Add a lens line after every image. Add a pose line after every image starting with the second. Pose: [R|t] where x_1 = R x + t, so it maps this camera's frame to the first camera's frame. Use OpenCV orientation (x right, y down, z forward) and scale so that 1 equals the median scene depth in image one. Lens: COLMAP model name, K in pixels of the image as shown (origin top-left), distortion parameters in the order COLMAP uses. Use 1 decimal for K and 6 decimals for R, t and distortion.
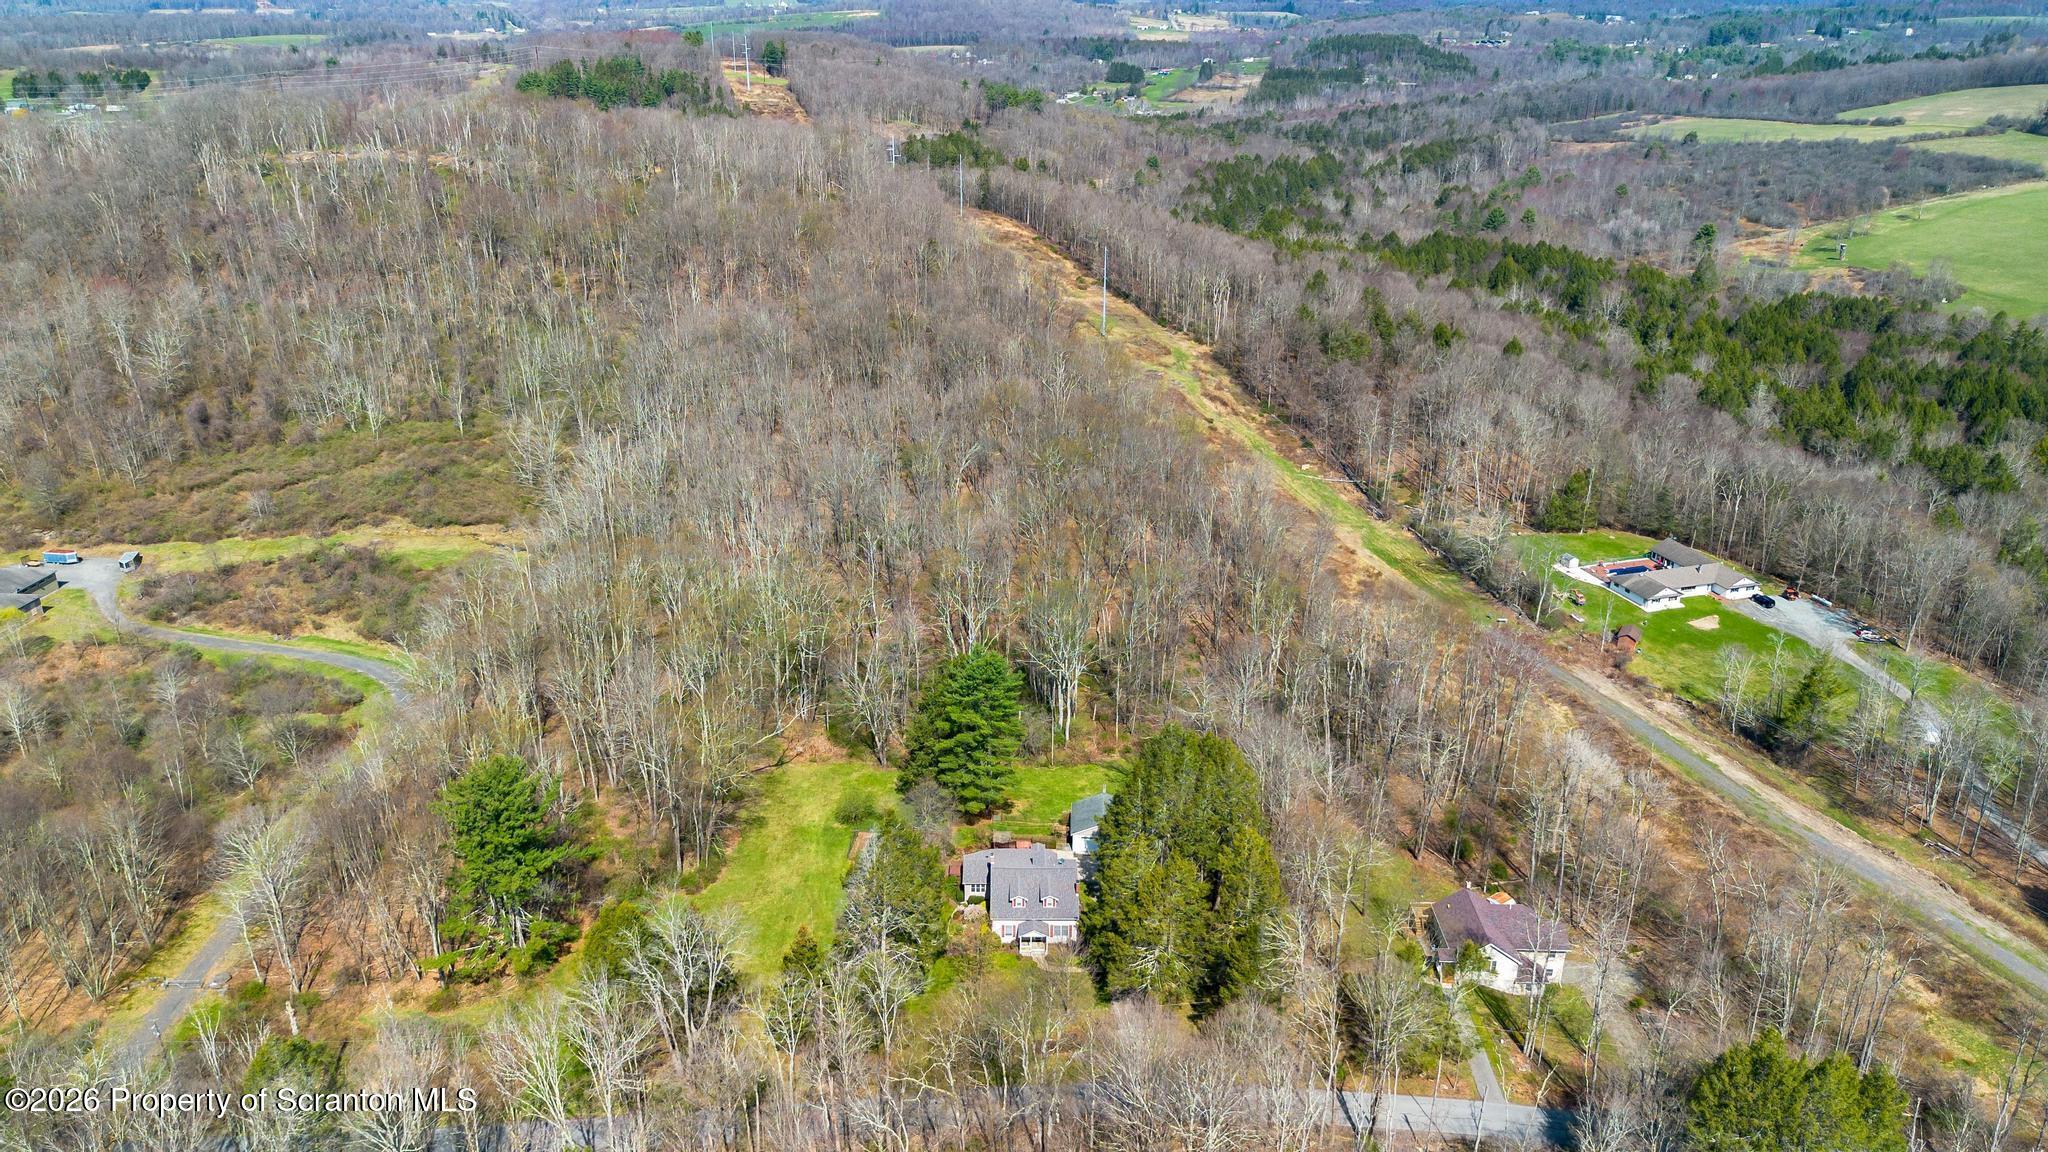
lens RADIAL K [[1441.5, 0, 1039.2], [0, 1441.5, 569.1], [0, 0, 1]] dist [0.052646, -0.020913]
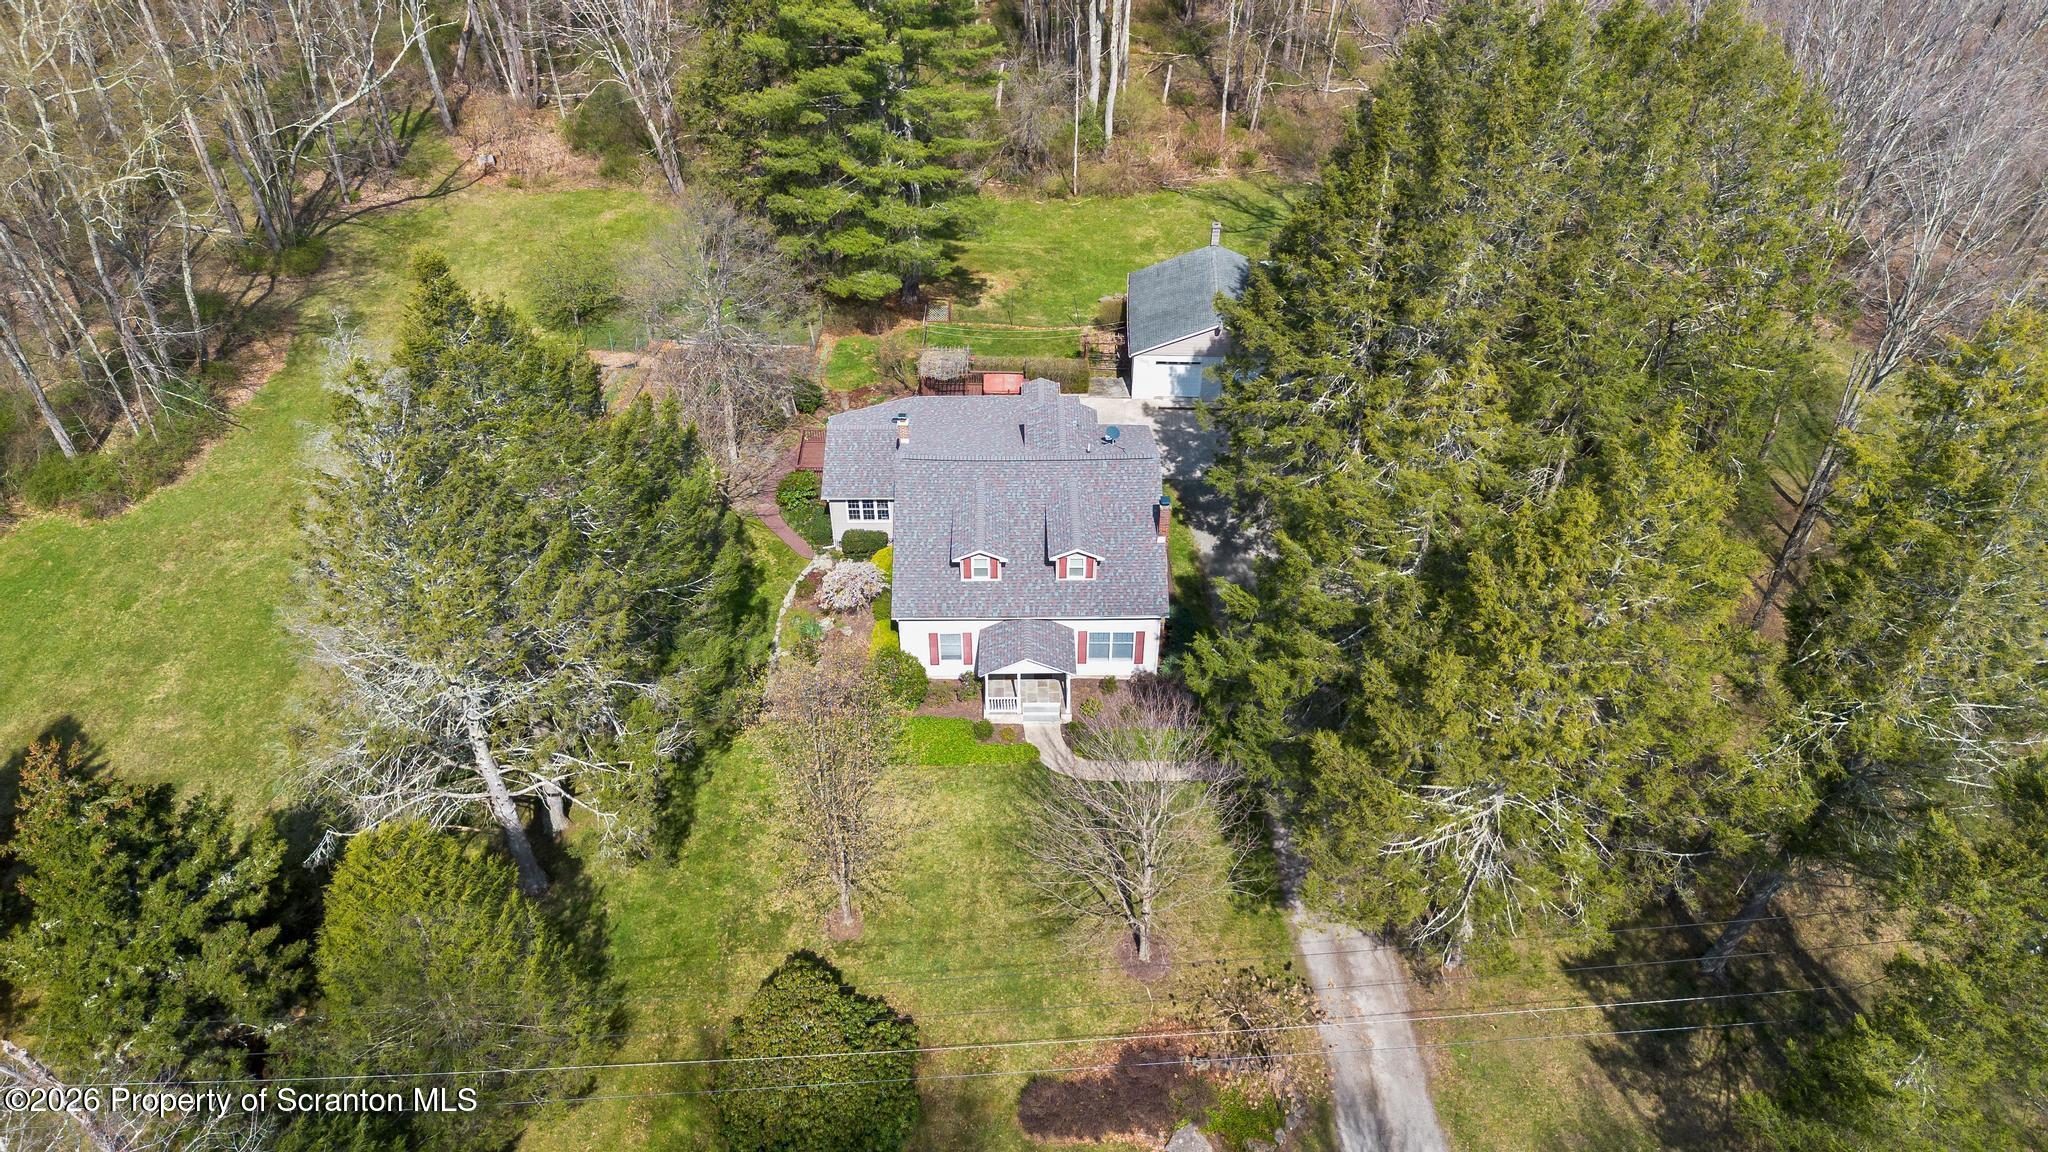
lens RADIAL K [[1441.5, 0, 1038.3], [0, 1441.5, 567.5], [0, 0, 1]] dist [0.052646, -0.020913]
pose [[0.999953, -0.005431, -0.008093, 0.001035], [0.007739, 0.947182, 0.320604, 0.113602], [0.005924, -0.320651, 0.947179, 0.615200]]
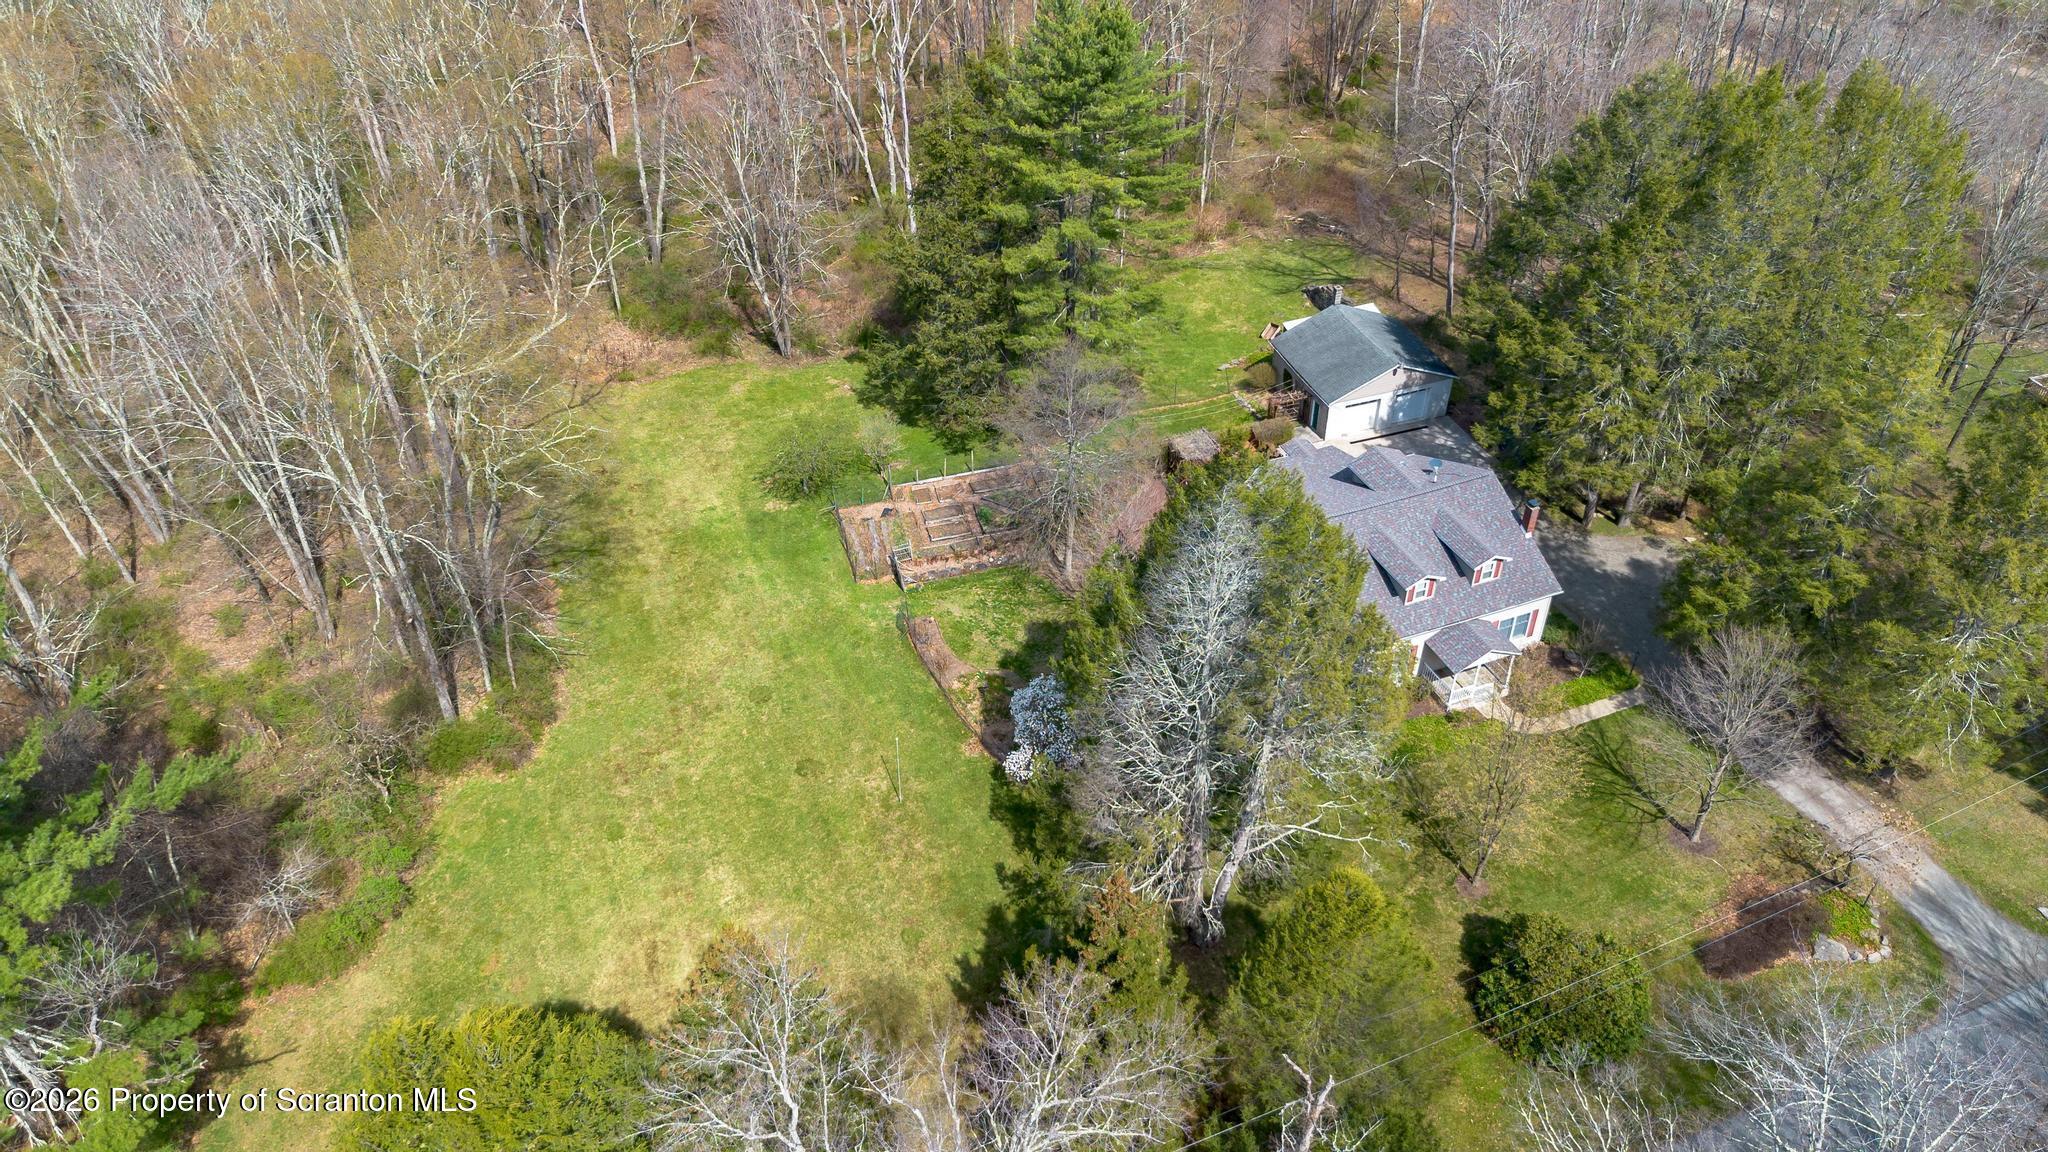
lens RADIAL K [[1441.5, 0, 1021.6], [0, 1441.5, 570.2], [0, 0, 1]] dist [0.052646, -0.020913]
pose [[0.938279, -0.247404, 0.241709, -0.183643], [0.165588, 0.934844, 0.314082, 0.073618], [-0.303665, -0.254673, 0.918112, 0.590830]]
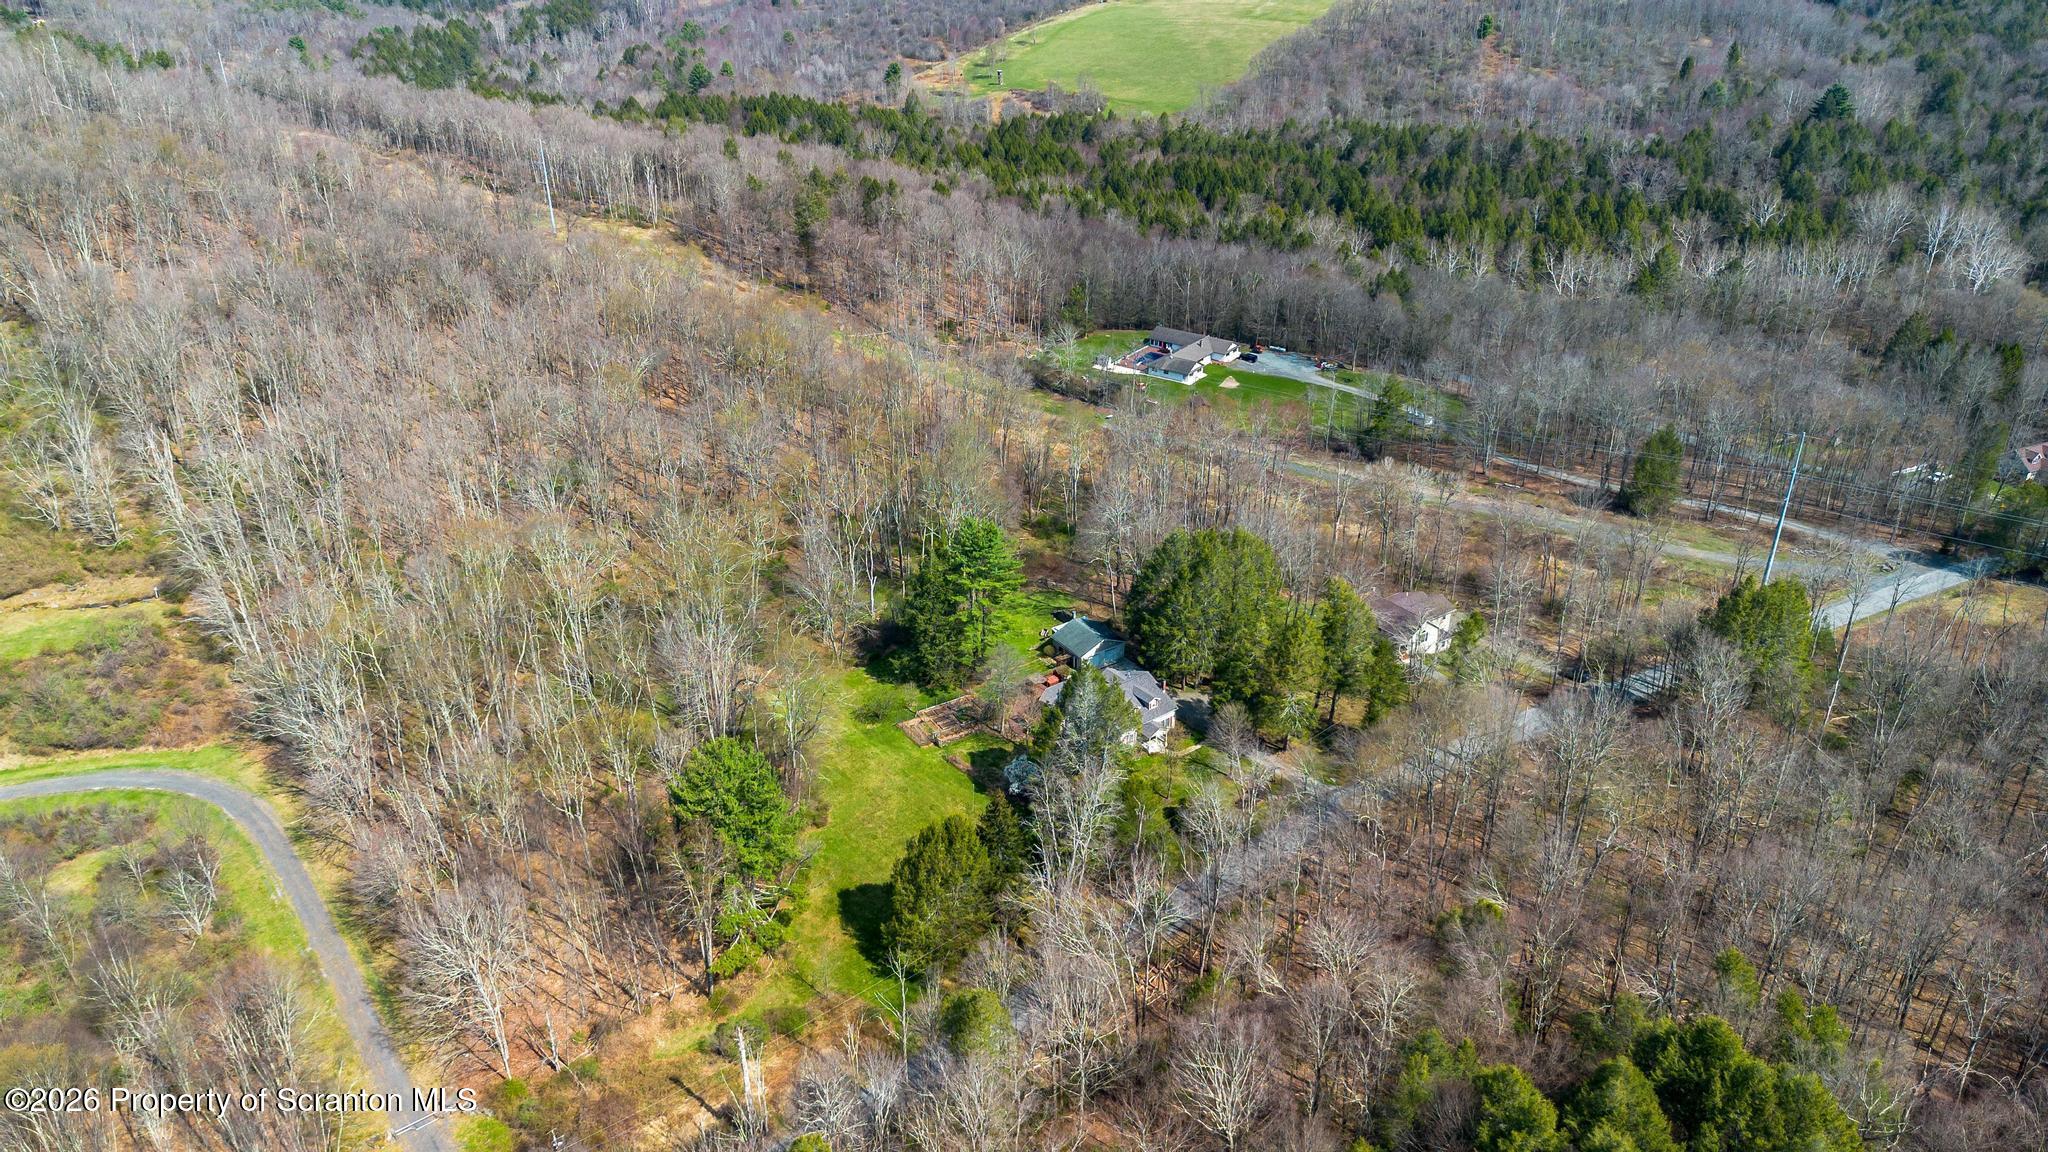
lens RADIAL K [[1441.5, 0, 1026.7], [0, 1441.5, 576.7], [0, 0, 1]] dist [0.052646, -0.020913]
pose [[0.803455, -0.280415, 0.525193, -0.563453], [0.229615, 0.959837, 0.161211, -0.064187], [-0.549306, -0.008933, 0.835573, 0.091668]]
